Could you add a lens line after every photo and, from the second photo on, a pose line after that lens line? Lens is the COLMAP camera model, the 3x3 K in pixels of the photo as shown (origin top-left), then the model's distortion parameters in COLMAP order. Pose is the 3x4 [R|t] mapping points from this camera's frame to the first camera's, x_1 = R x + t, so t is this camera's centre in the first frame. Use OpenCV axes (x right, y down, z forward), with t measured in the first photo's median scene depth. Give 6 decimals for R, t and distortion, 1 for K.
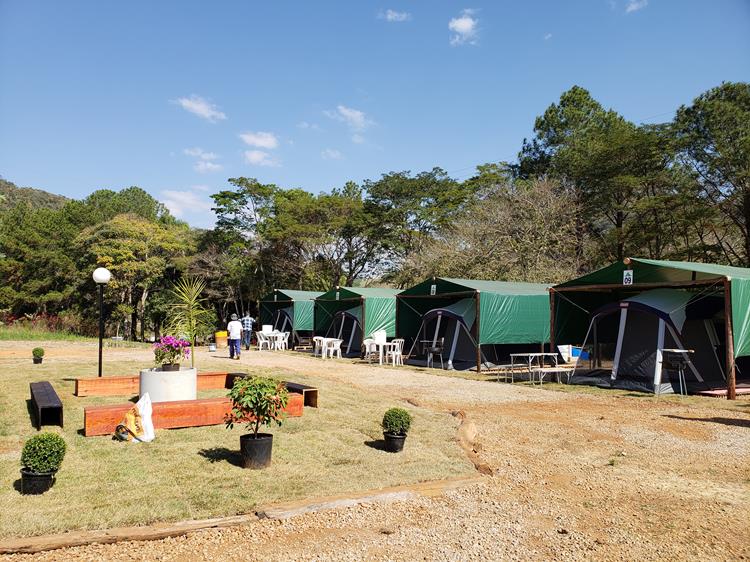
lens RADIAL K [[565.4, 0, 375.0], [0, 565.4, 281.0], [0, 0, 1]] dist [0.088672, -0.114074]
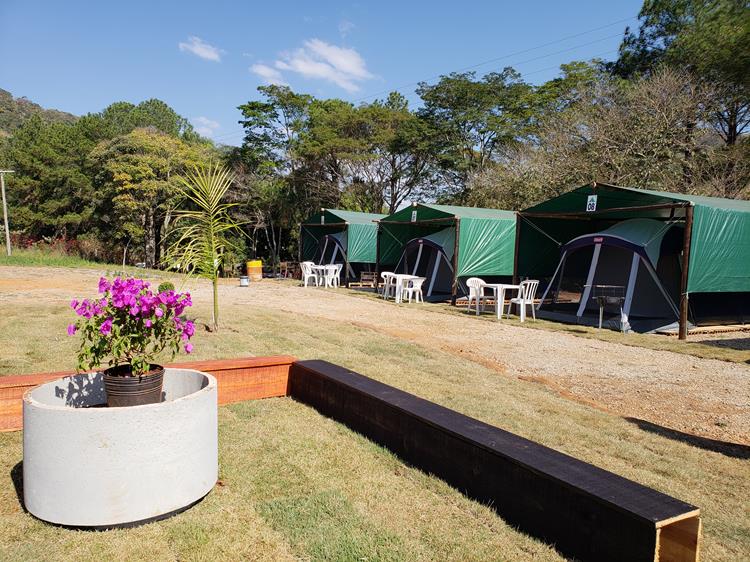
lens RADIAL K [[557.3, 0, 379.0], [0, 557.3, 280.8], [0, 0, 1]] dist [0.012316, 0.004413]
pose [[0.999249, 0.021777, -0.032054, -0.037903], [-0.017762, 0.992542, 0.120603, 0.010290], [0.034442, -0.119943, 0.992183, 0.124131]]
